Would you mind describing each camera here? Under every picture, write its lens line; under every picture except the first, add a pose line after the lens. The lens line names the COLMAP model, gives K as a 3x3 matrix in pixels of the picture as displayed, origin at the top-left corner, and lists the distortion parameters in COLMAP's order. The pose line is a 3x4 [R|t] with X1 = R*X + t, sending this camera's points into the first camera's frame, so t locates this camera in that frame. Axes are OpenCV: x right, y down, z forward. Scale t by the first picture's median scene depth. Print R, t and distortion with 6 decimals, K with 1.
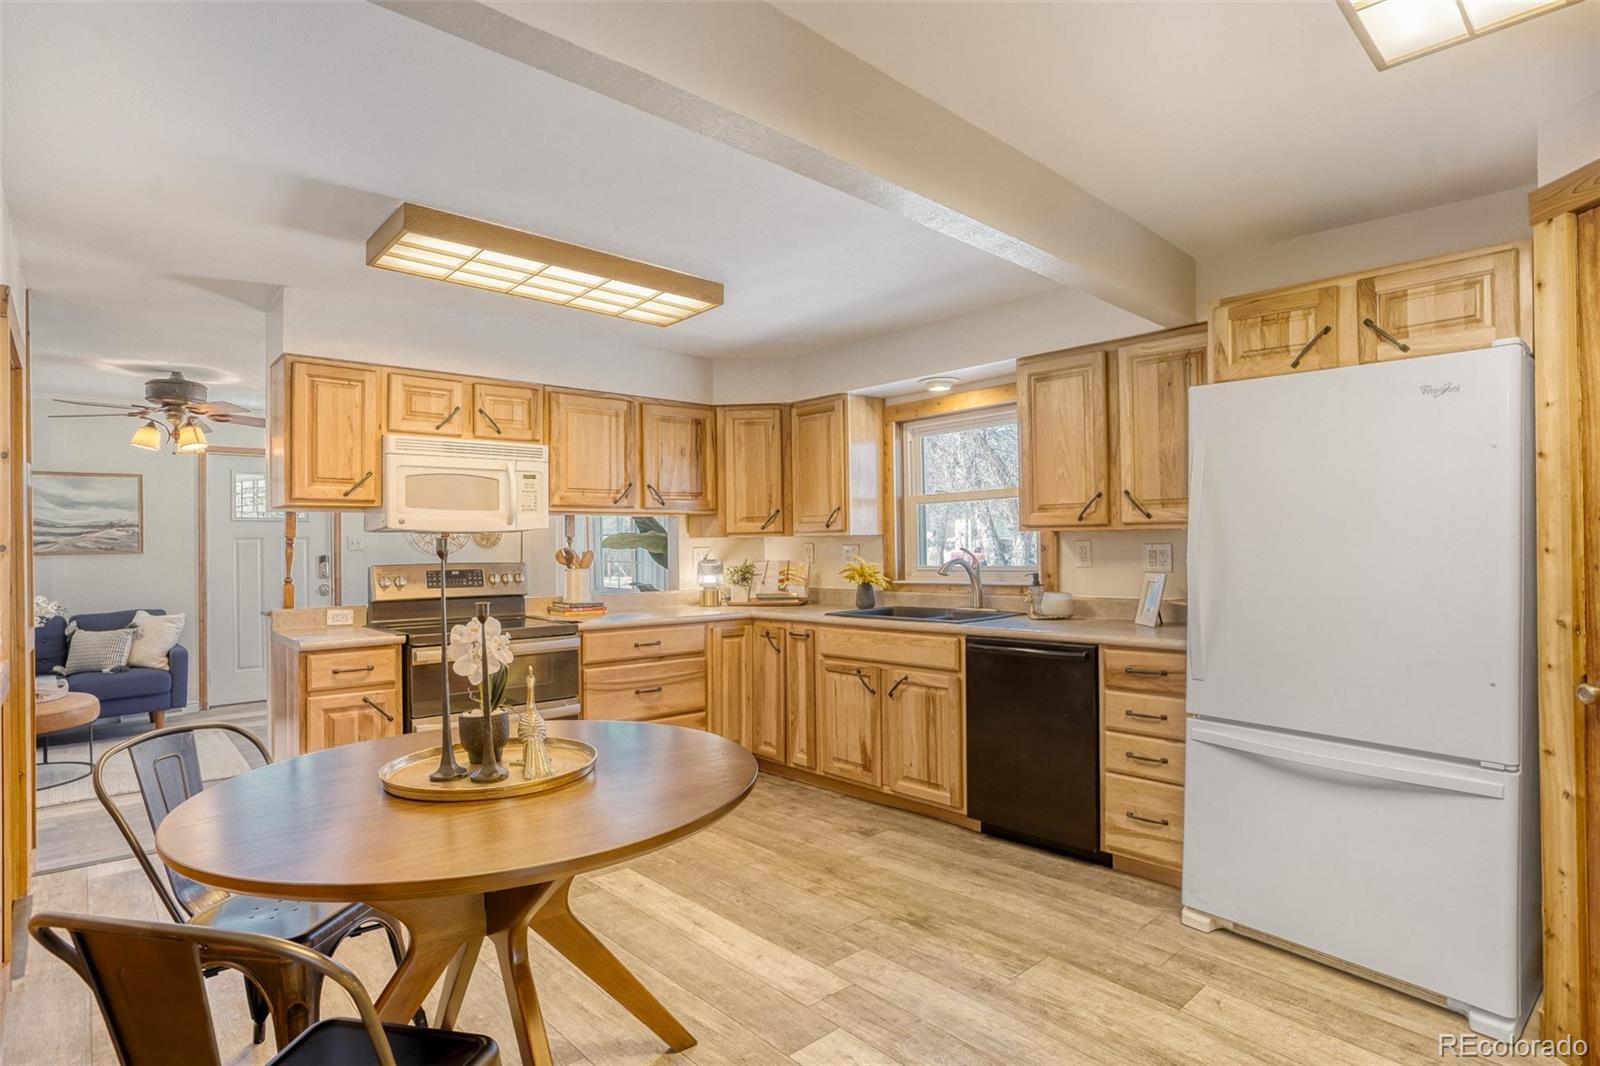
lens RADIAL K [[828.7, 0, 783.8], [0, 828.7, 534.1], [0, 0, 1]] dist [-0.055002, 0.022570]
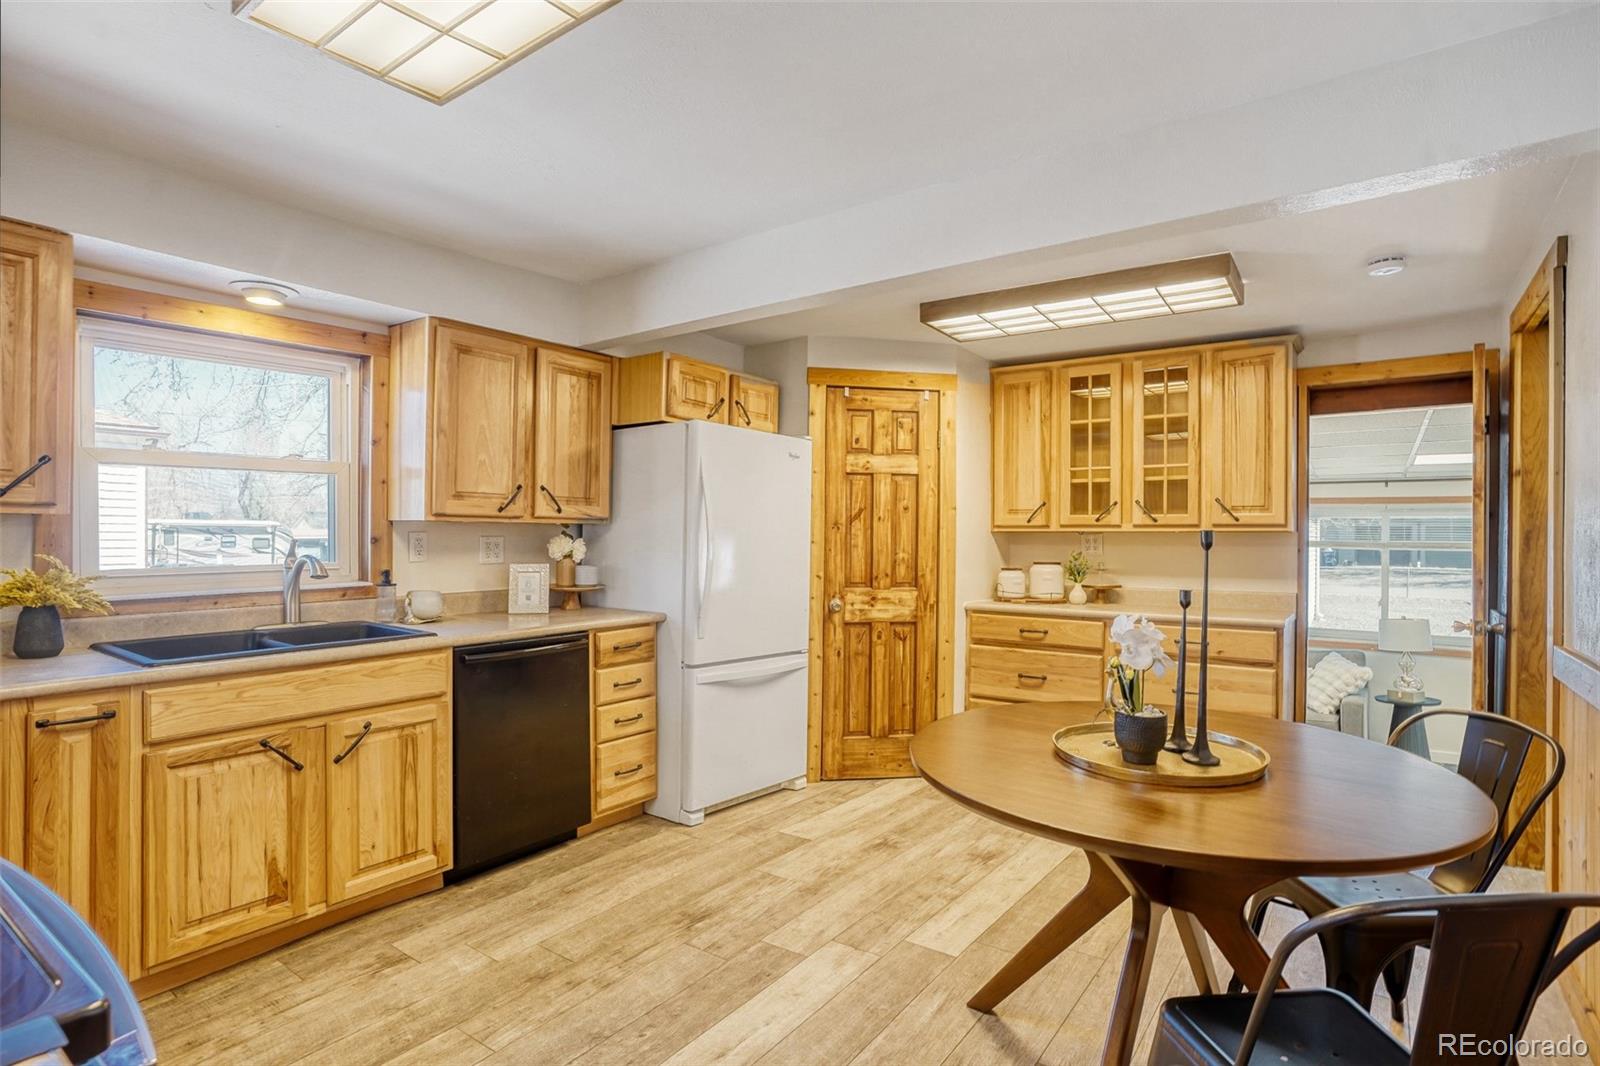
lens RADIAL K [[828.7, 0, 800.0], [0, 828.7, 532.8], [0, 0, 1]] dist [-0.055002, 0.022570]
pose [[-0.218049, 0.011357, 0.975872, -0.613669], [-0.016455, 0.999747, -0.015312, 0.016012], [-0.975799, -0.019396, -0.217807, 0.810007]]
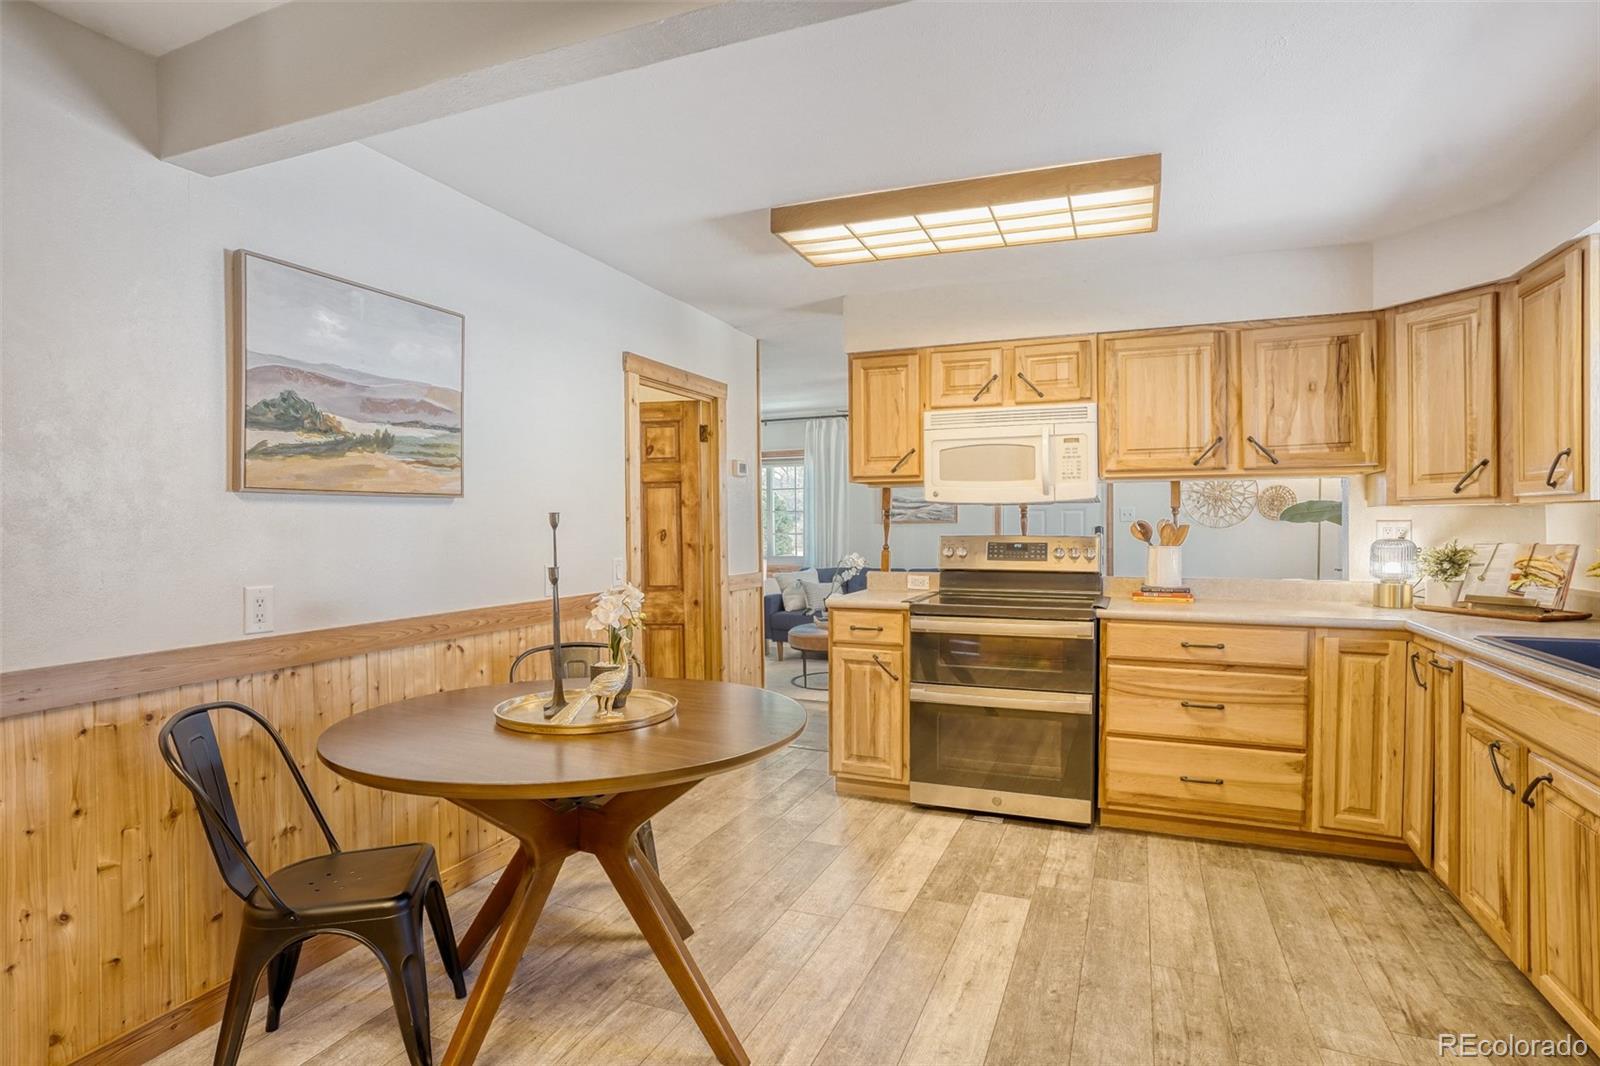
lens RADIAL K [[828.7, 0, 793.3], [0, 828.7, 531.7], [0, 0, 1]] dist [-0.055002, 0.022570]
pose [[0.437668, 0.018412, -0.898948, 0.395572], [0.011845, 0.999585, 0.026240, 0.002484], [0.899059, -0.022132, 0.437268, 0.369073]]
